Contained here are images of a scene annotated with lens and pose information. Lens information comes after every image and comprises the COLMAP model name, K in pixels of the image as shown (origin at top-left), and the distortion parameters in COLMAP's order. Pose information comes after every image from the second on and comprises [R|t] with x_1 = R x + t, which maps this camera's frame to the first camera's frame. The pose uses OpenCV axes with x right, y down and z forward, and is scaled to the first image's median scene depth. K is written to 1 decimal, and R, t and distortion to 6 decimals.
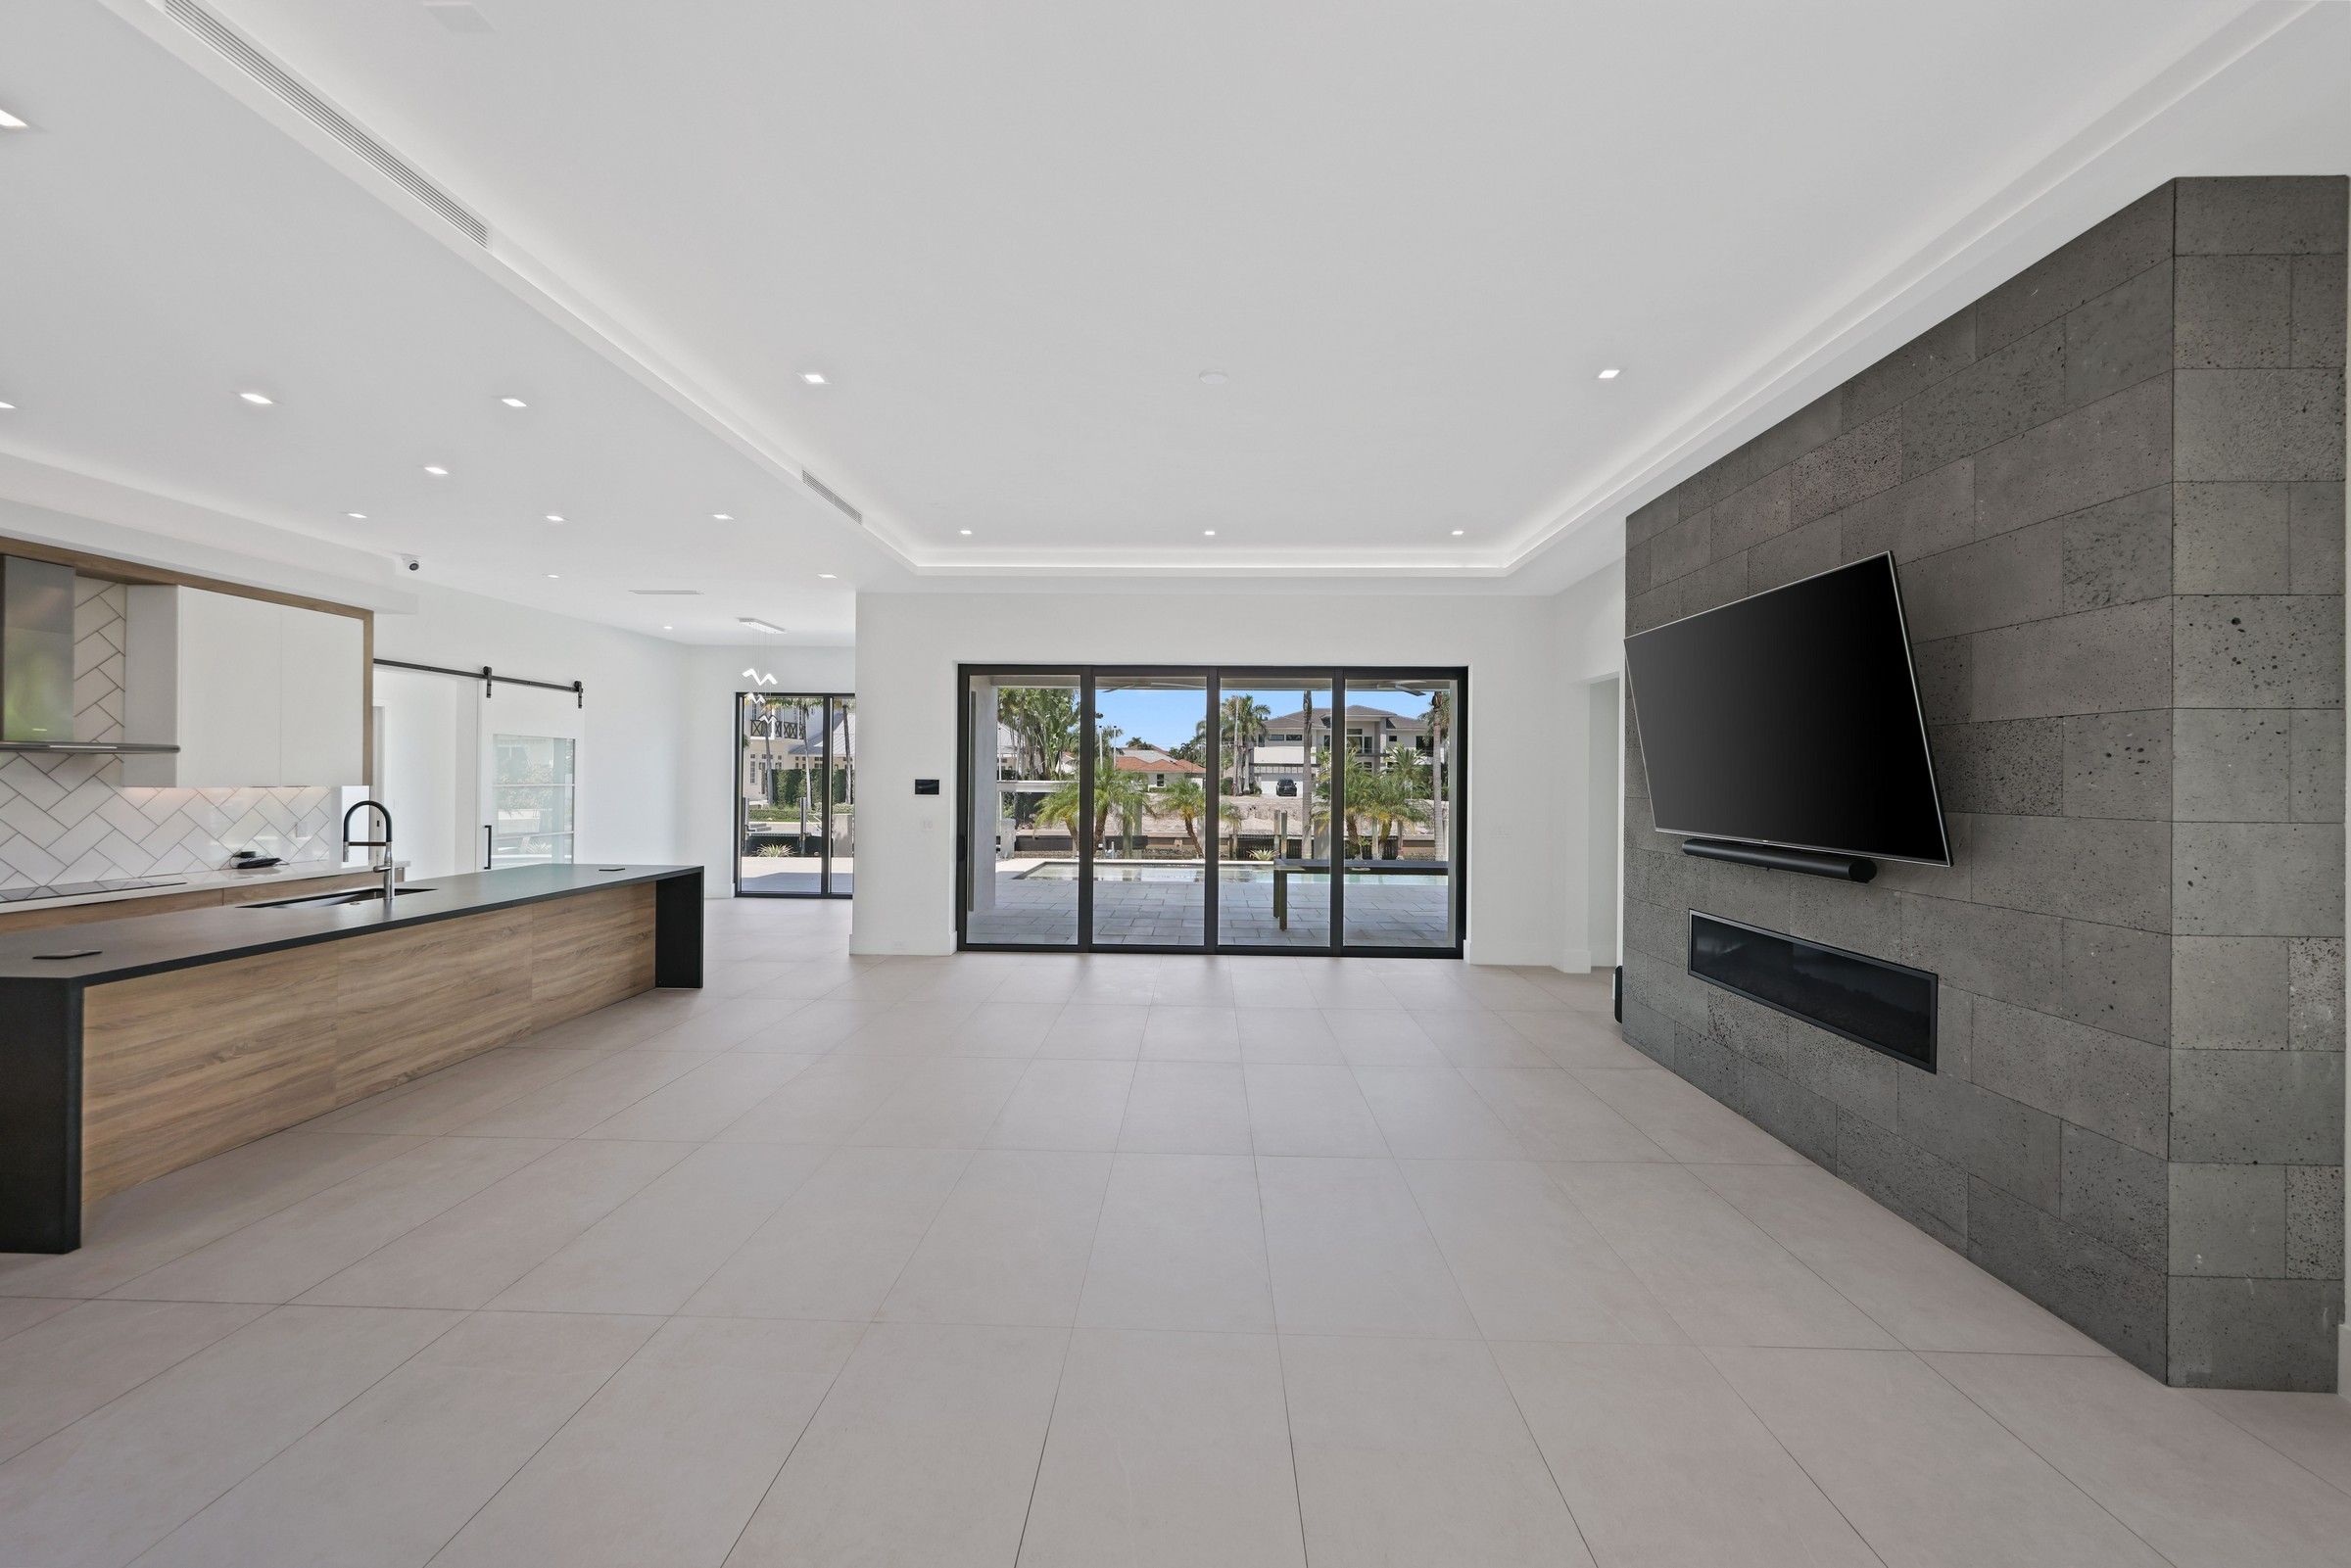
lens RADIAL K [[864.5, 0, 1180.1], [0, 864.5, 778.2], [0, 0, 1]] dist [0.000862, 0.000116]
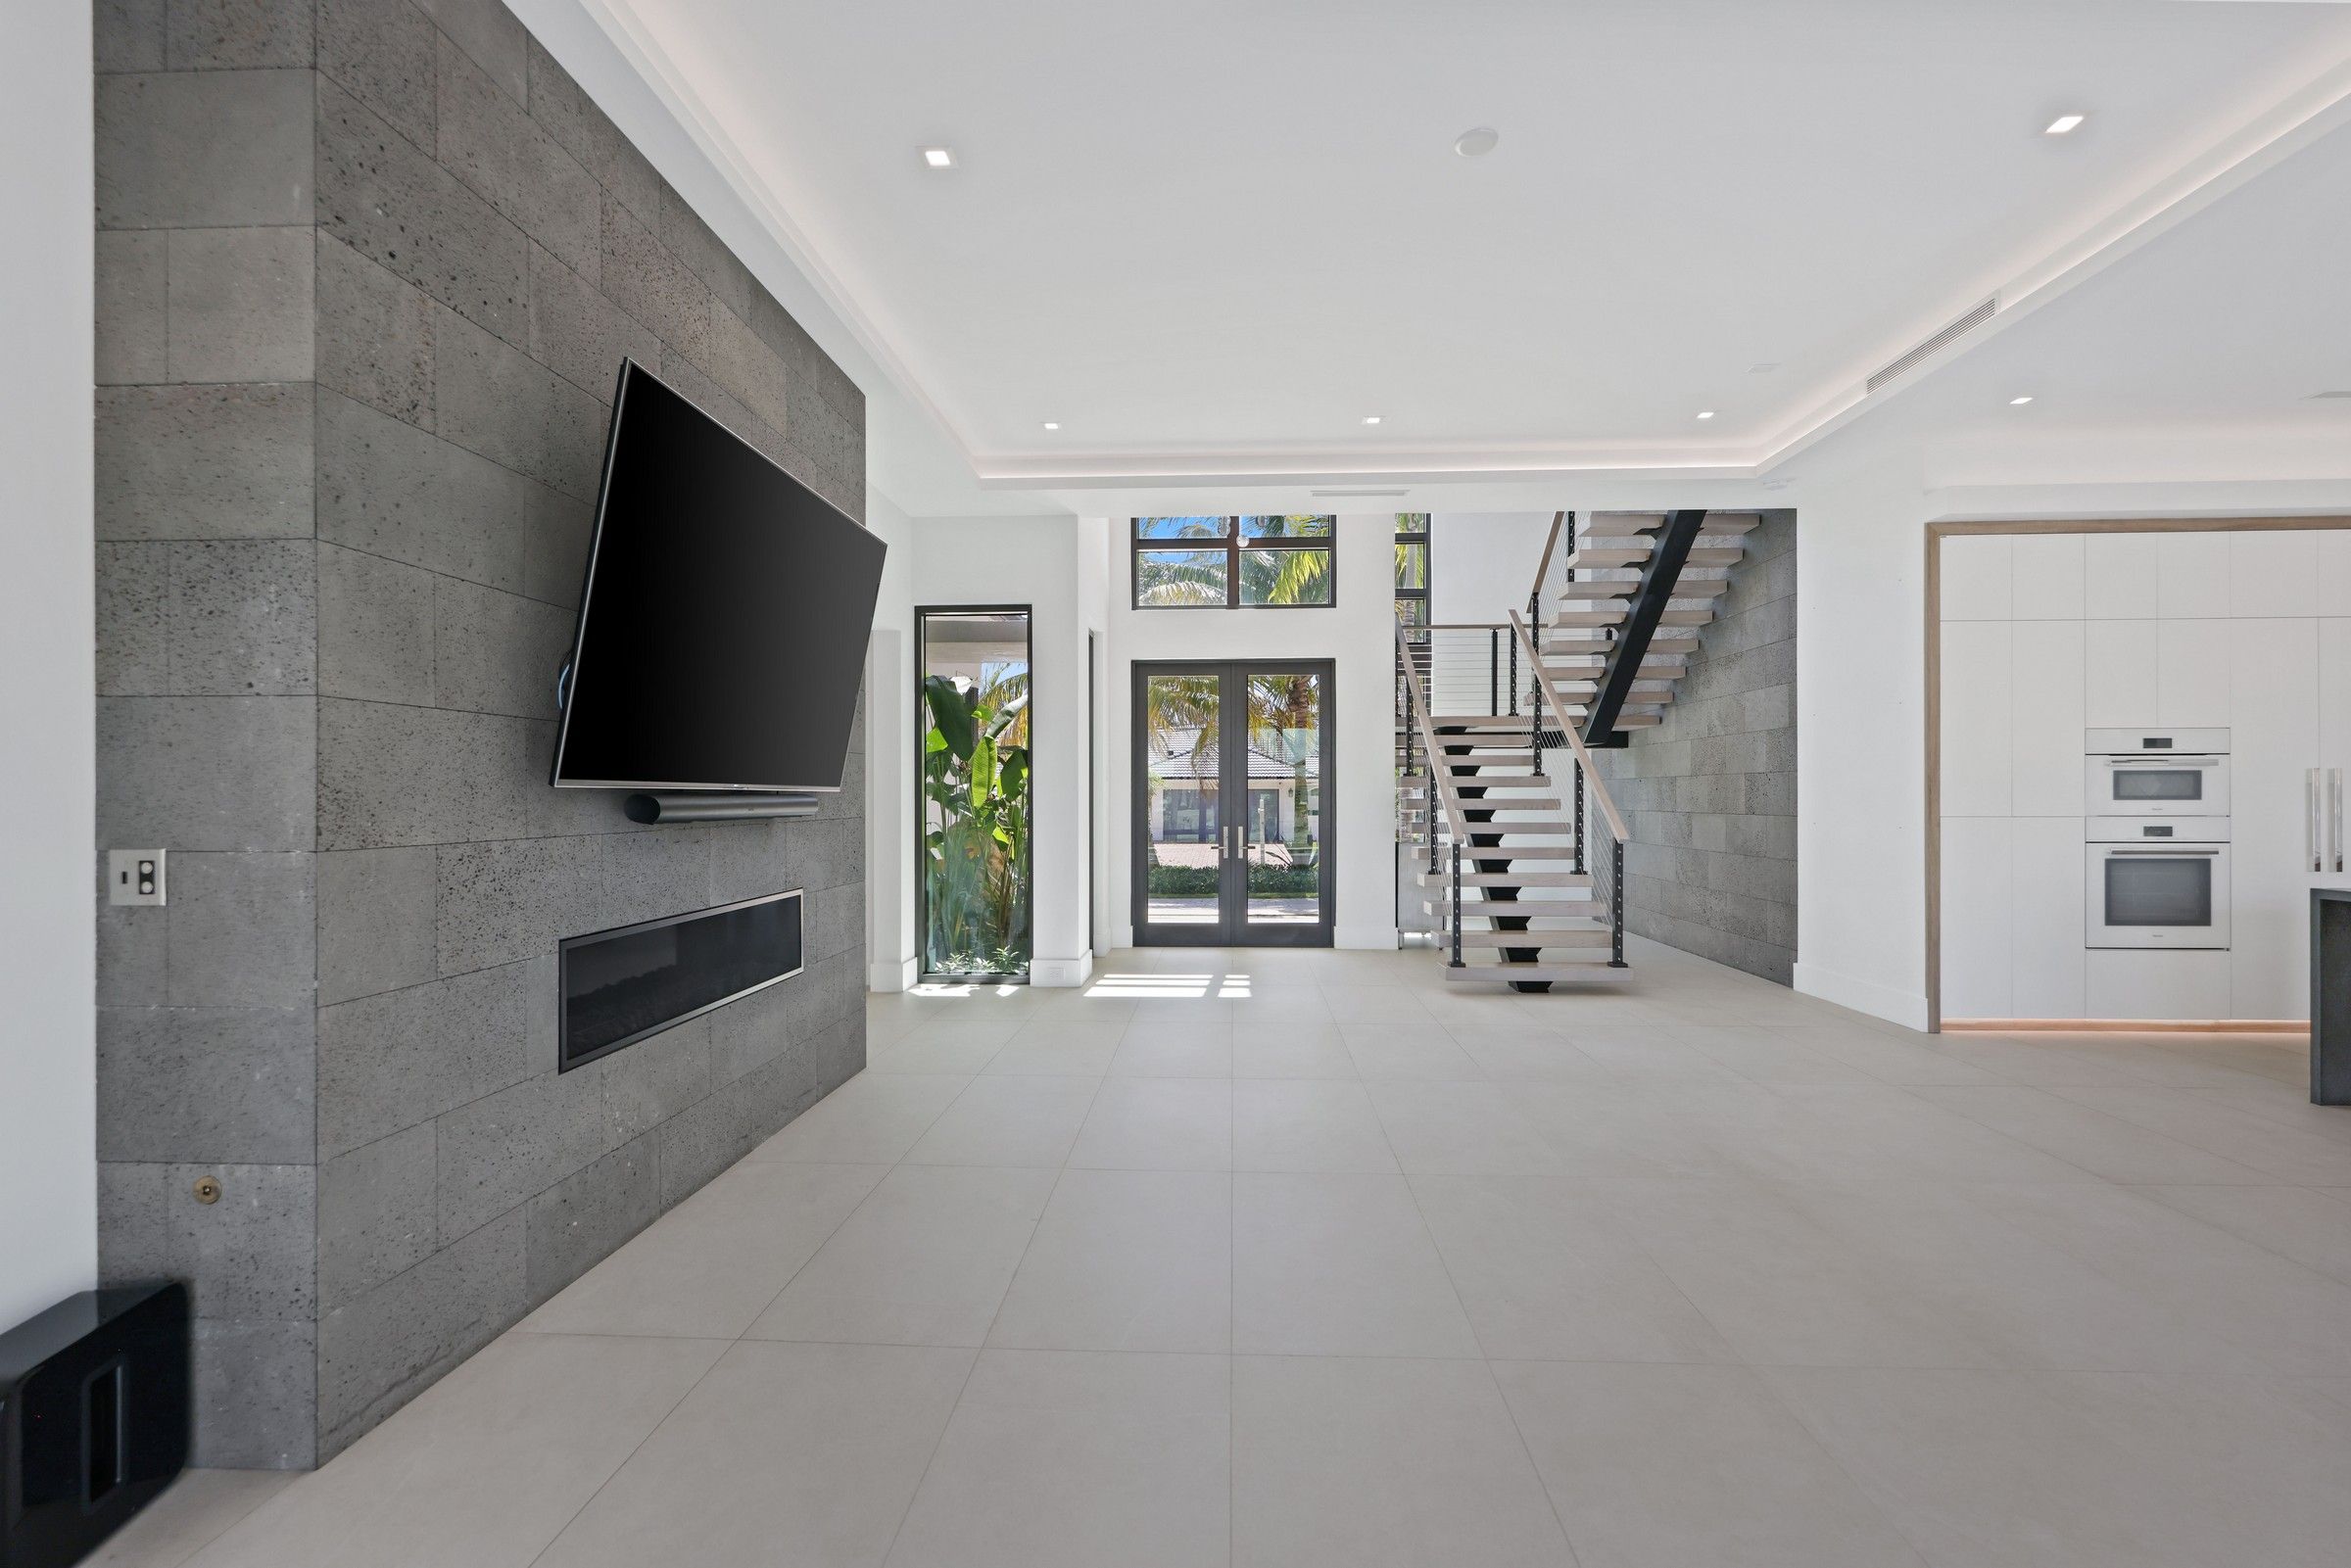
lens RADIAL K [[1038.0, 0, 1183.4], [0, 1038.0, 797.0], [0, 0, 1]] dist [0.001697, 0.000194]
pose [[-0.999812, -0.008902, 0.017253, 0.164233], [-0.008890, 0.999960, 0.000780, 0.048312], [-0.017259, 0.000627, -0.999851, 1.165203]]
